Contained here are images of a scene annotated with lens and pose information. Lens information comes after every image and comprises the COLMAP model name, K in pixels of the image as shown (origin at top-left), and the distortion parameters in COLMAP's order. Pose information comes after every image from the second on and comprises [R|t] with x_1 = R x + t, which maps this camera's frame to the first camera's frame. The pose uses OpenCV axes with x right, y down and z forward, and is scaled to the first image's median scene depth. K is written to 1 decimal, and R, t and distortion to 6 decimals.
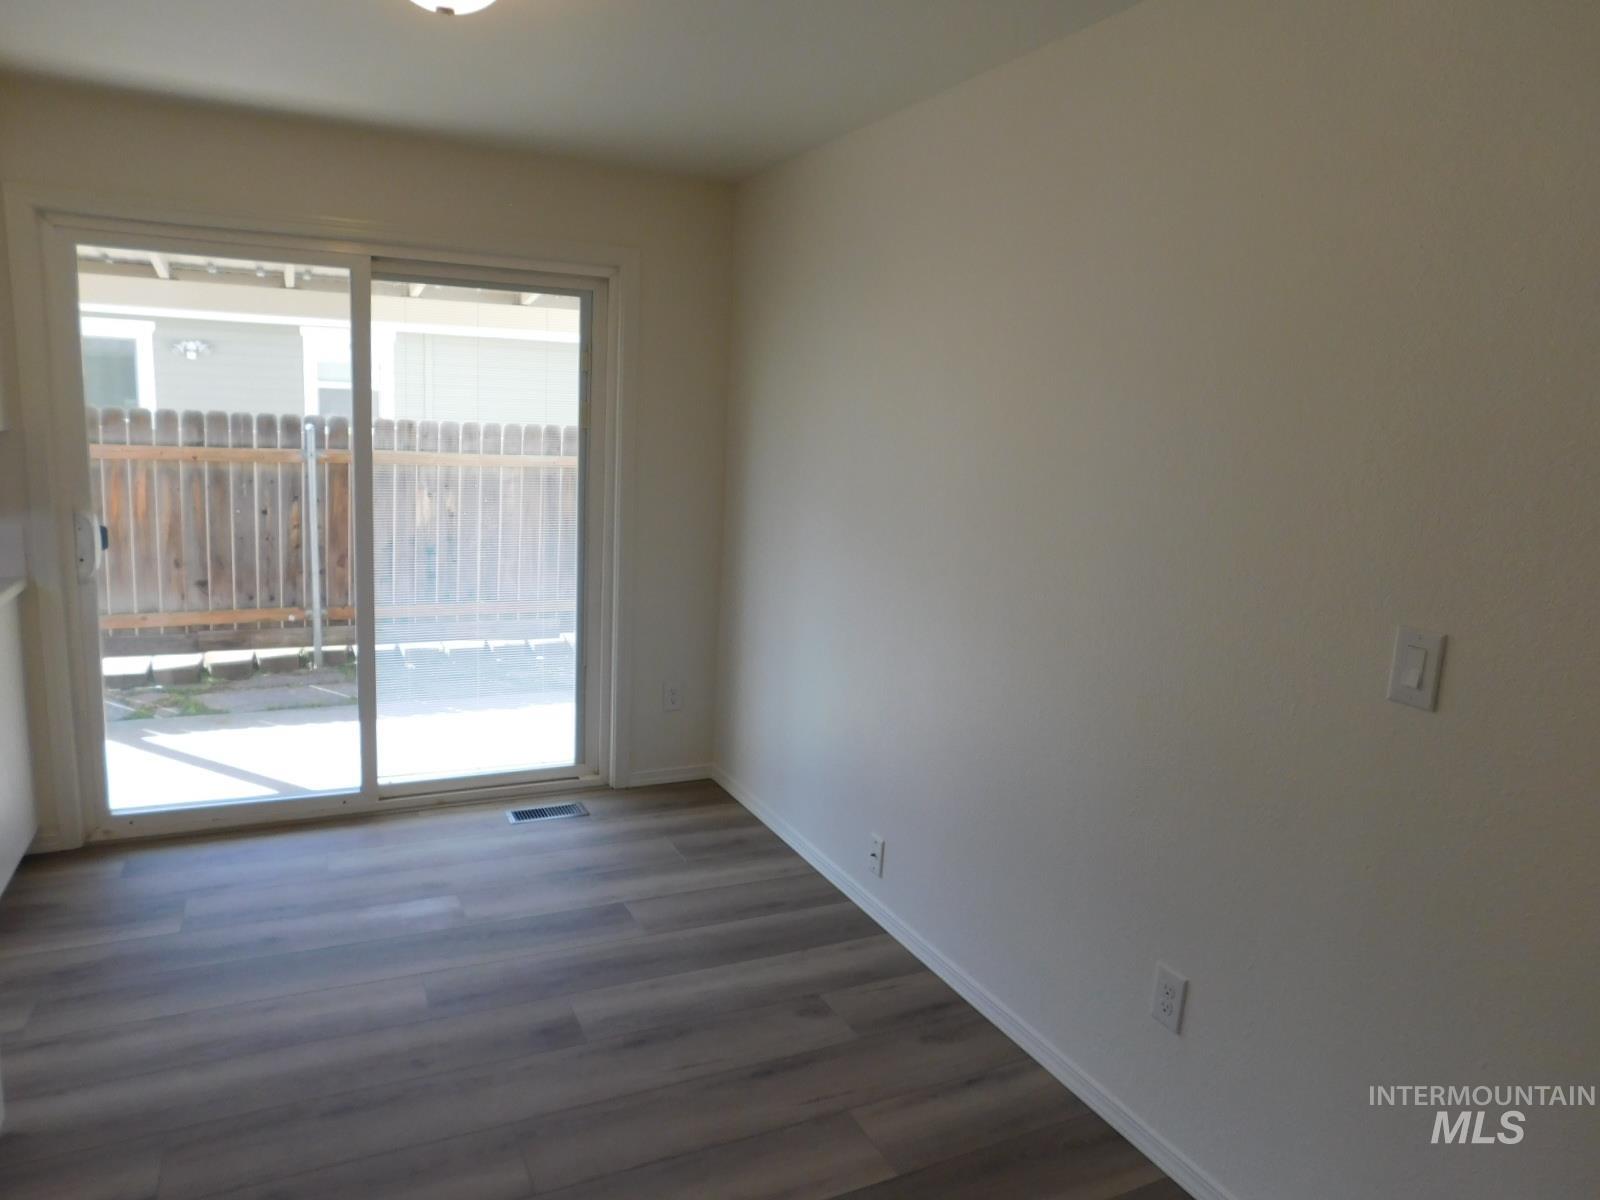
lens RADIAL K [[1052.6, 0, 793.6], [0, 1052.6, 590.2], [0, 0, 1]] dist [-0.068524, 0.046367]
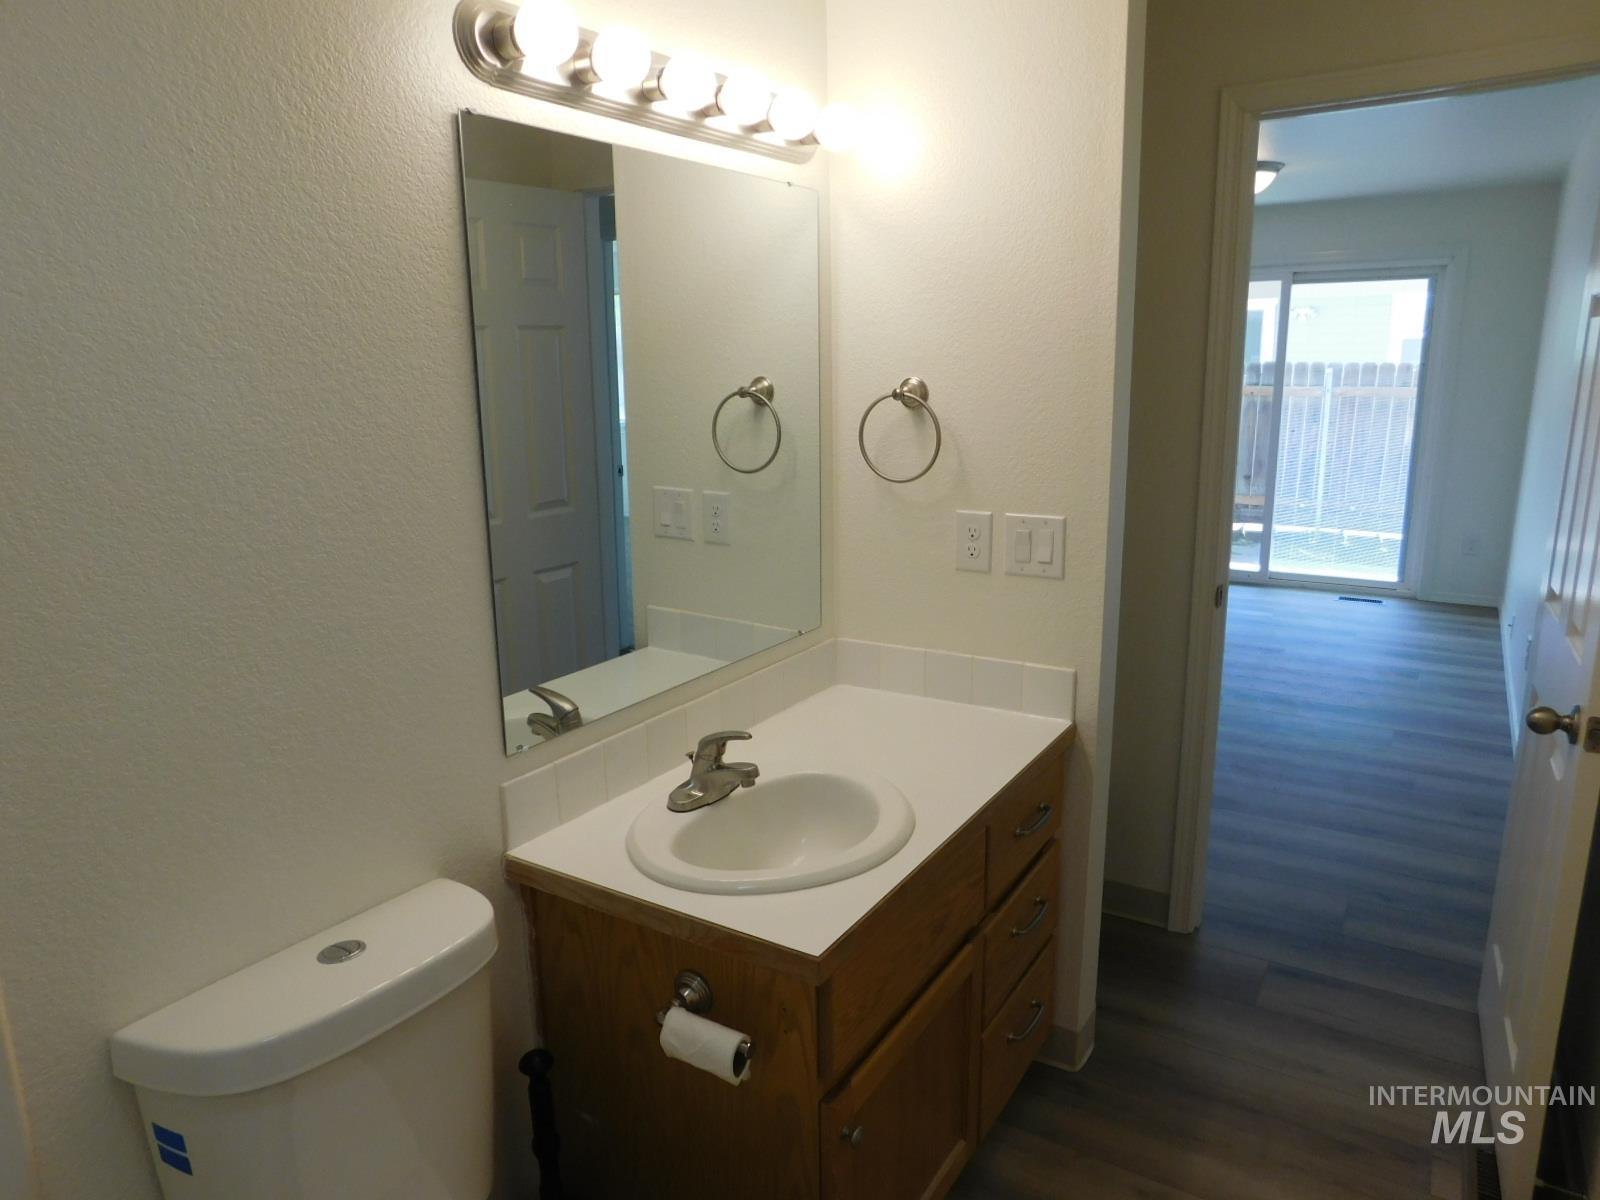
lens RADIAL K [[1052.6, 0, 801.2], [0, 1052.6, 599.6], [0, 0, 1]] dist [-0.068524, 0.046367]
pose [[0.520106, 0.139914, -0.842564, 0.642840], [-0.094233, 0.989869, 0.106206, 0.114649], [0.848887, 0.024159, 0.528021, -0.574362]]
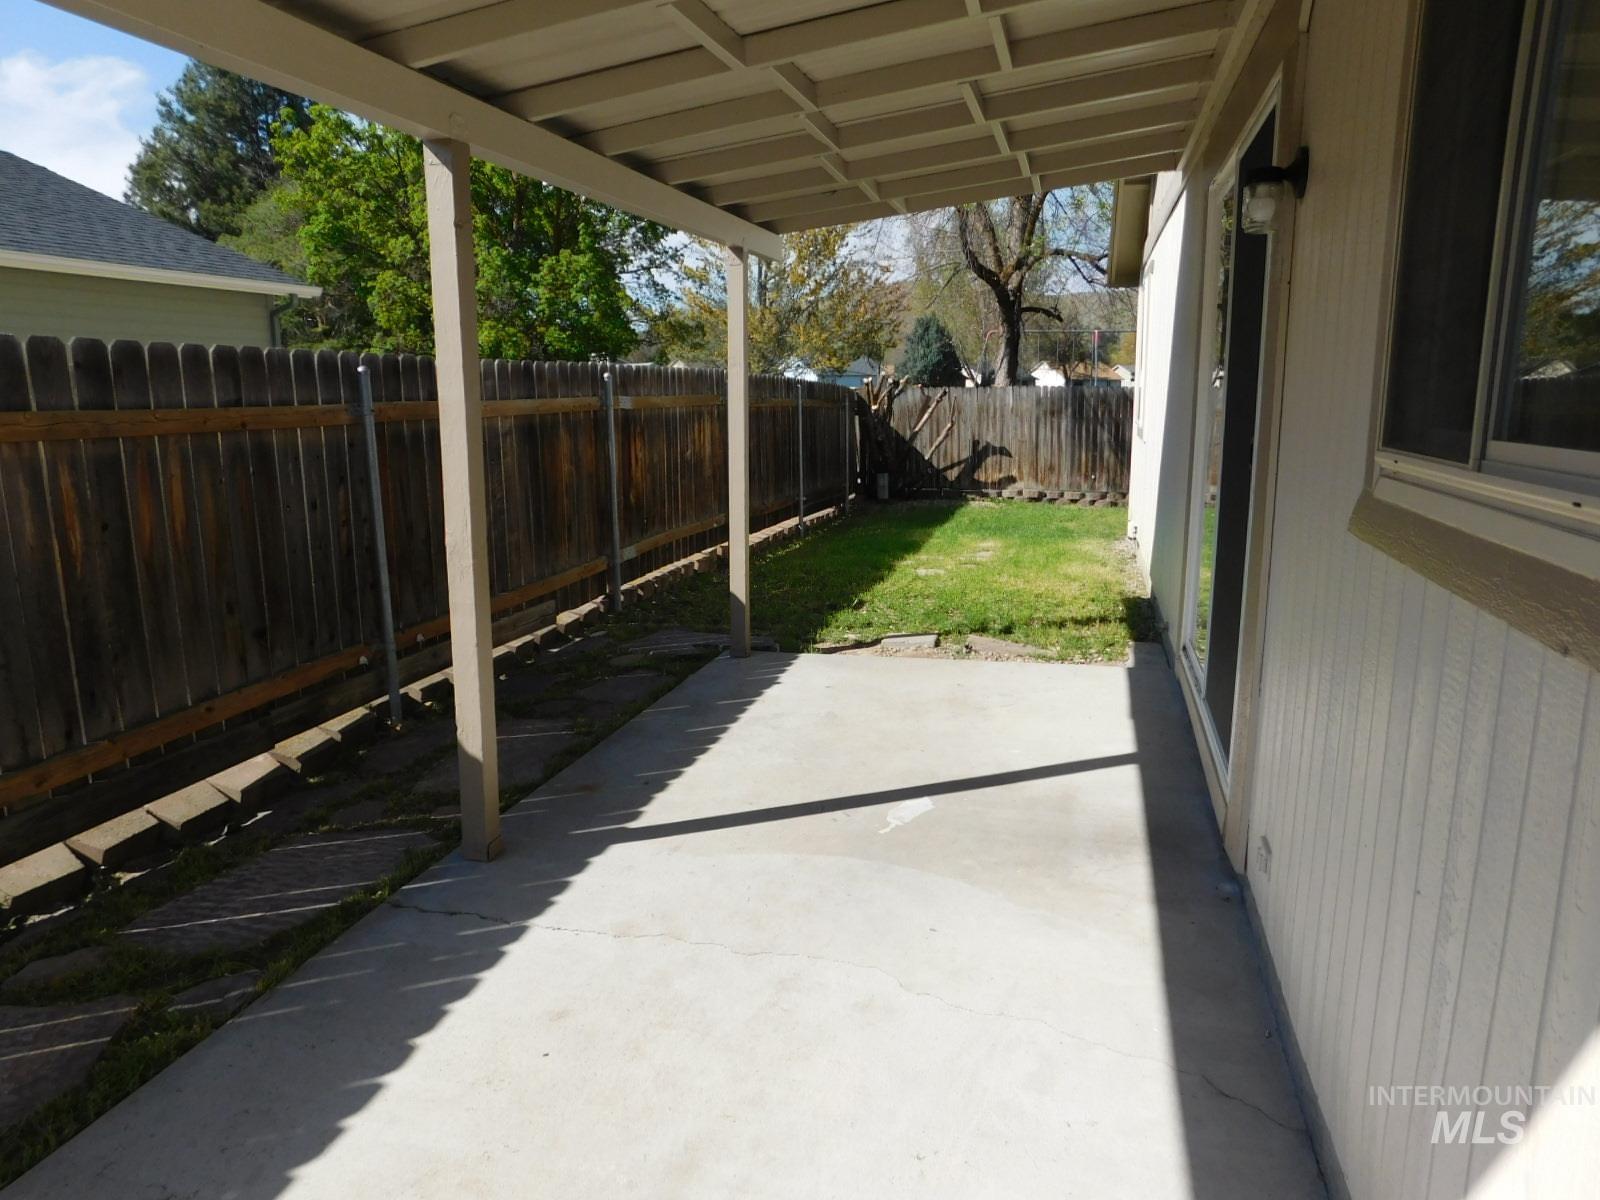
lens RADIAL K [[1052.6, 0, 803.1], [0, 1052.6, 605.1], [0, 0, 1]] dist [-0.068524, 0.046367]
pose [[0.661193, -0.200978, 0.722794, -1.296259], [0.149241, 0.979429, 0.135815, -0.094325], [-0.735221, 0.018071, 0.677586, 0.568071]]
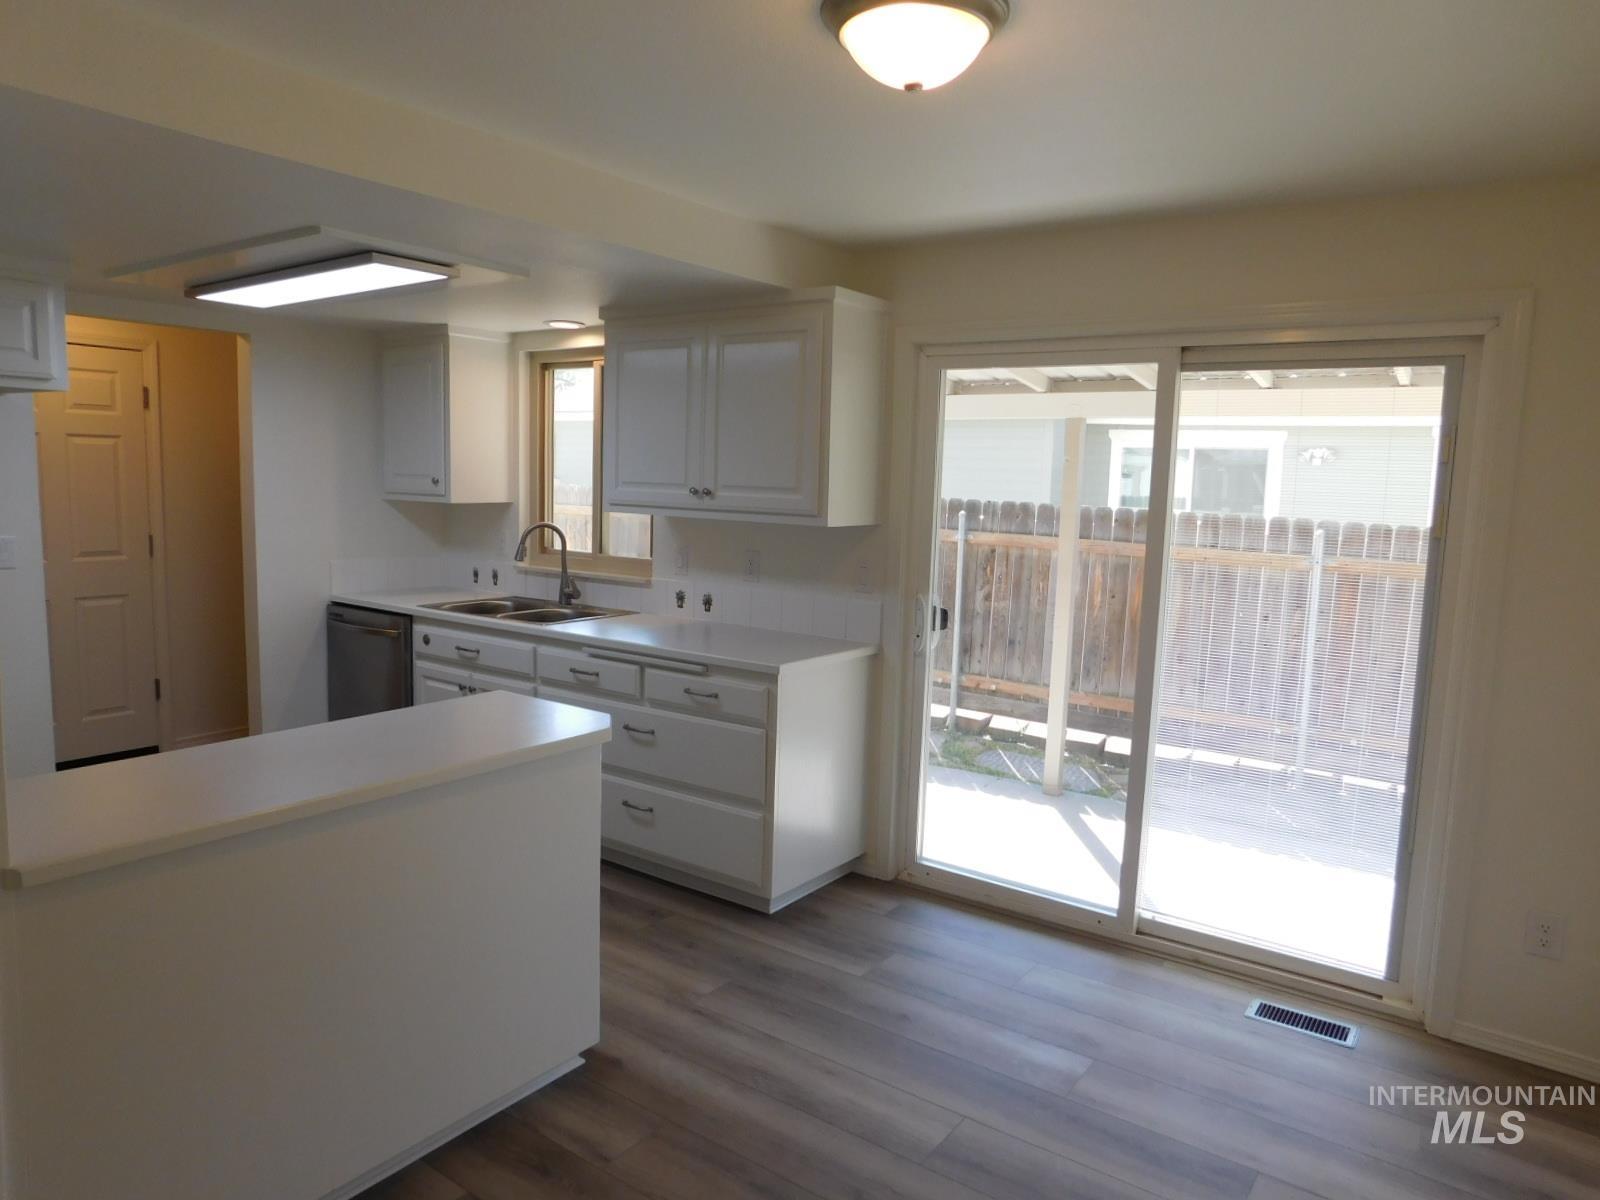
lens RADIAL K [[1052.6, 0, 796.8], [0, 1052.6, 598.4], [0, 0, 1]] dist [-0.068524, 0.046367]
pose [[0.470157, 0.069739, -0.879823, 0.229638], [-0.152747, 0.988260, -0.003290, -0.037929], [0.869265, 0.135937, 0.475289, 0.248812]]
